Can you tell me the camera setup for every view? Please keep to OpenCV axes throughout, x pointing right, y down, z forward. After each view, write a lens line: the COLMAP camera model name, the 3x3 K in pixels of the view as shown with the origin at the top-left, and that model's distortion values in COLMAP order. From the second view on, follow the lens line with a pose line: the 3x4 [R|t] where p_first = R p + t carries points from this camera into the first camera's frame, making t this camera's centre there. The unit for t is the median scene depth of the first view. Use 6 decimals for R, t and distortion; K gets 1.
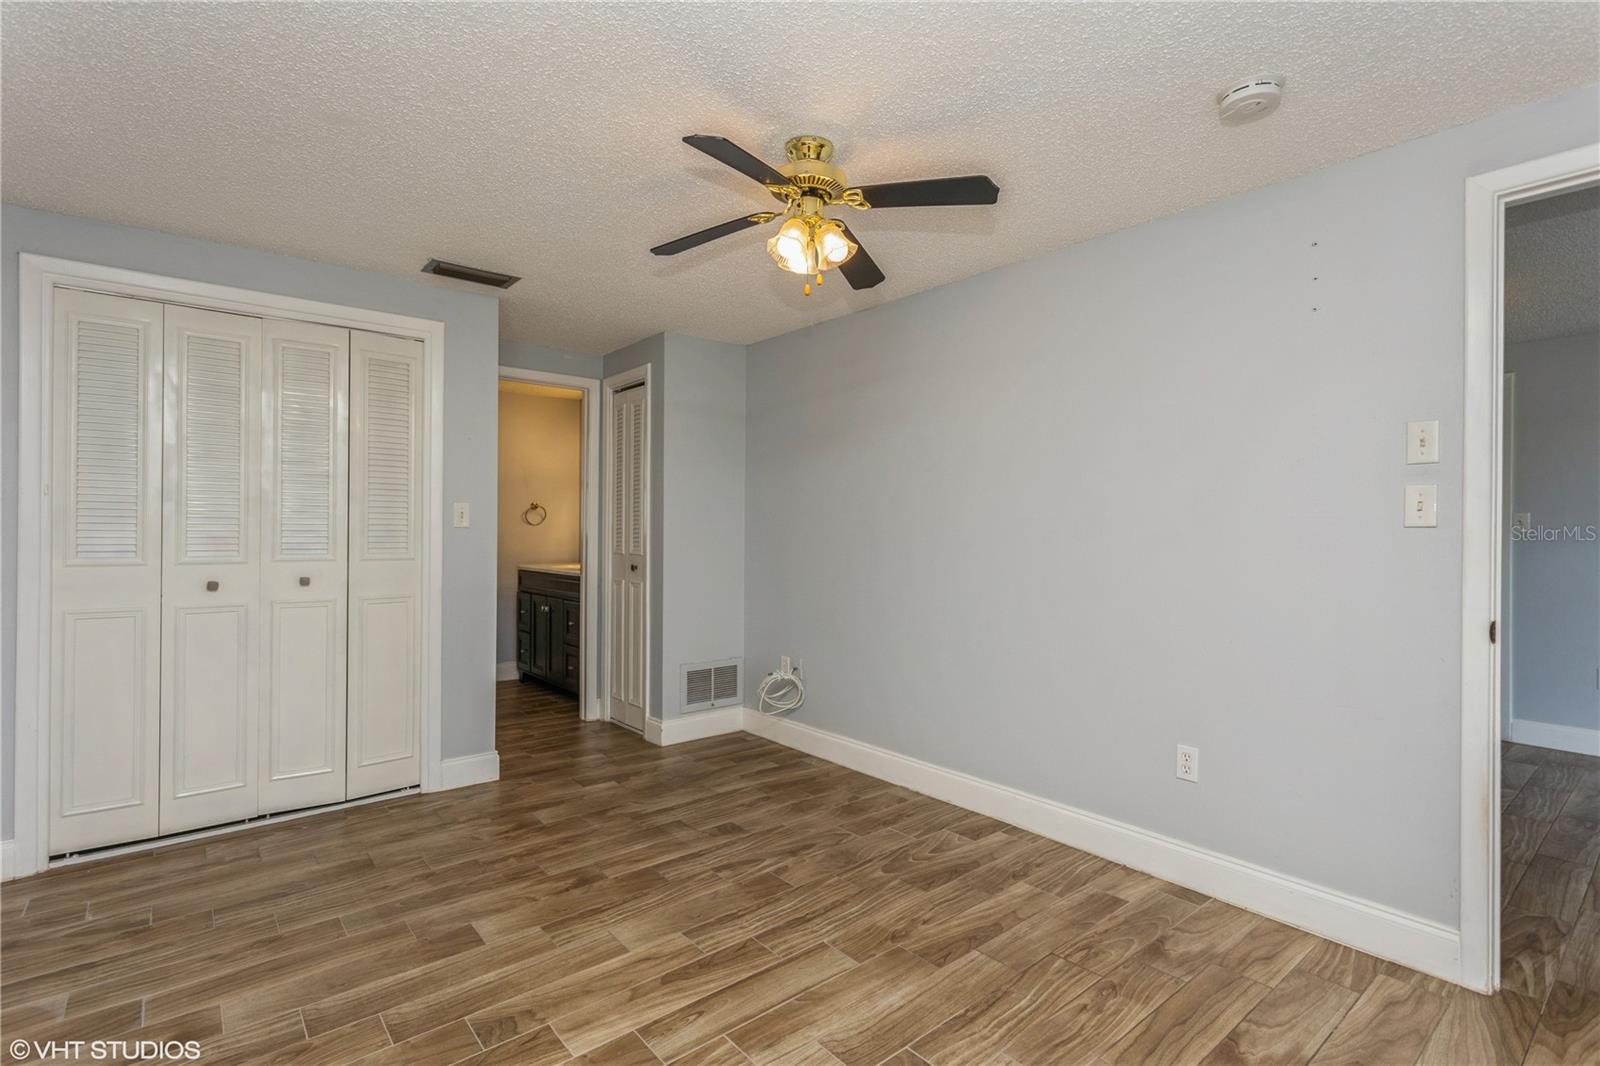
lens RADIAL K [[766.8, 0, 800.0], [0, 766.8, 533.0], [0, 0, 1]] dist [0.000474, 0.000426]
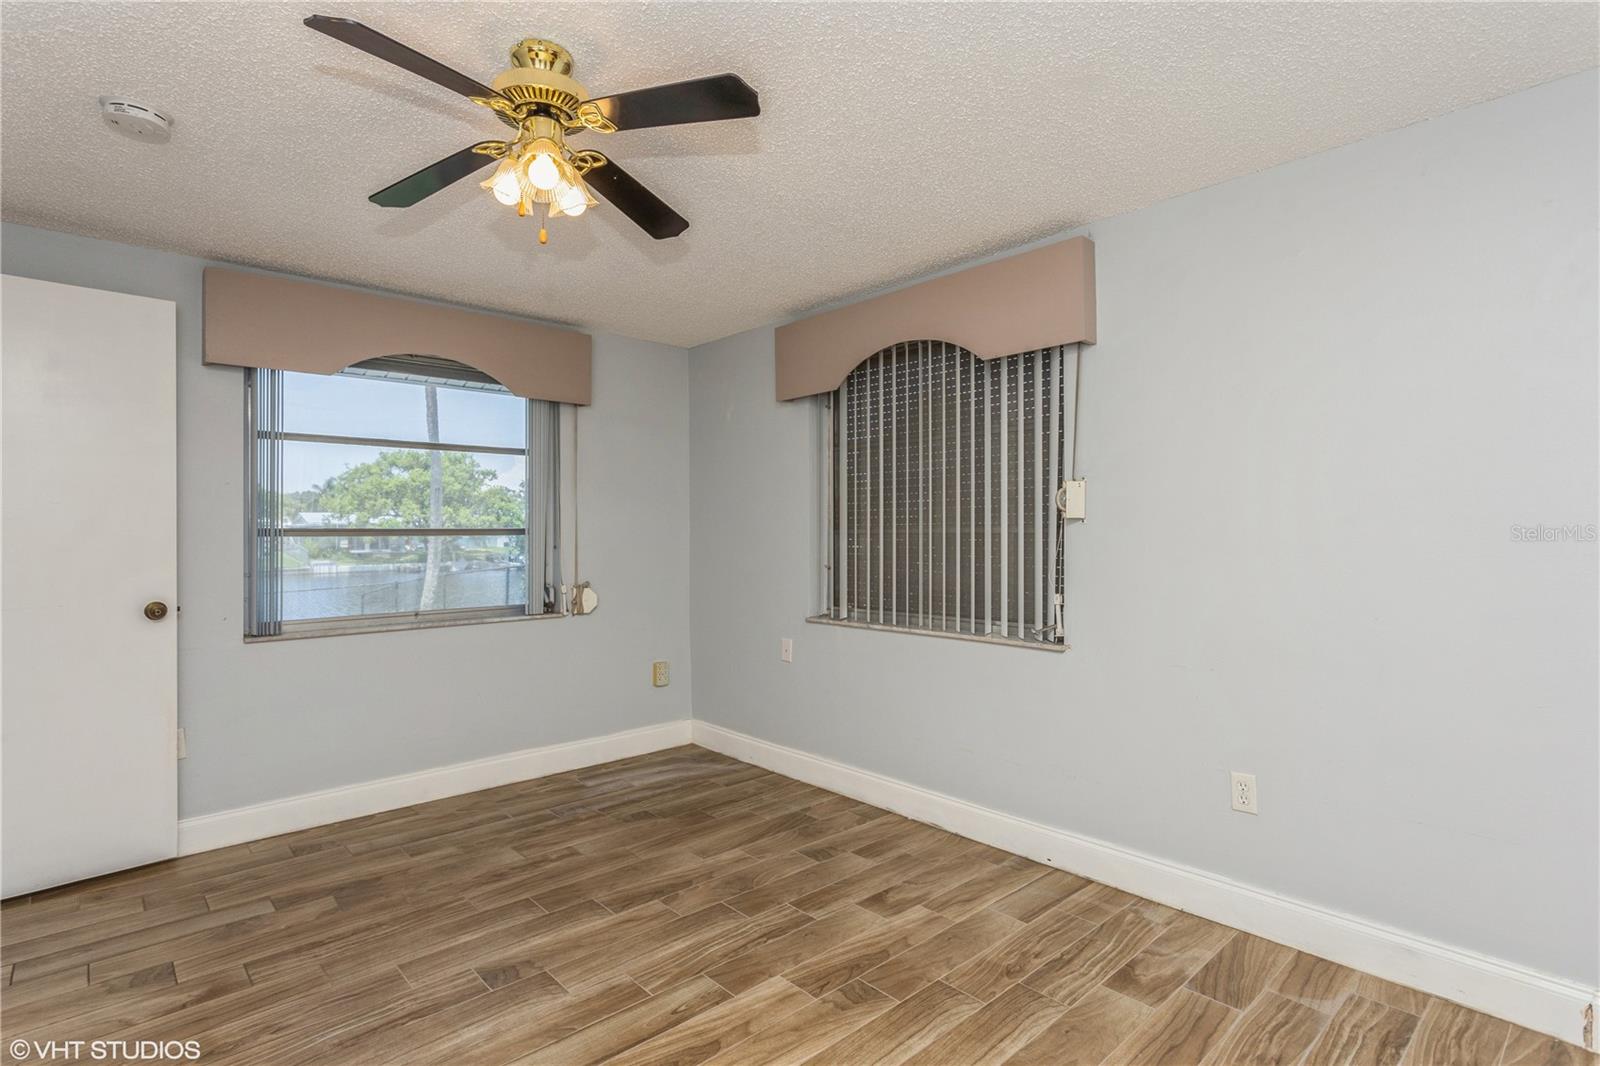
lens RADIAL K [[810.5, 0, 800.0], [0, 810.5, 533.0], [0, 0, 1]] dist [0.000741, 0.000108]
pose [[-0.998677, 0.001076, -0.051404, -0.195072], [0.000887, 0.999993, 0.003686, -0.012380], [0.051408, 0.003635, -0.998671, 1.683605]]
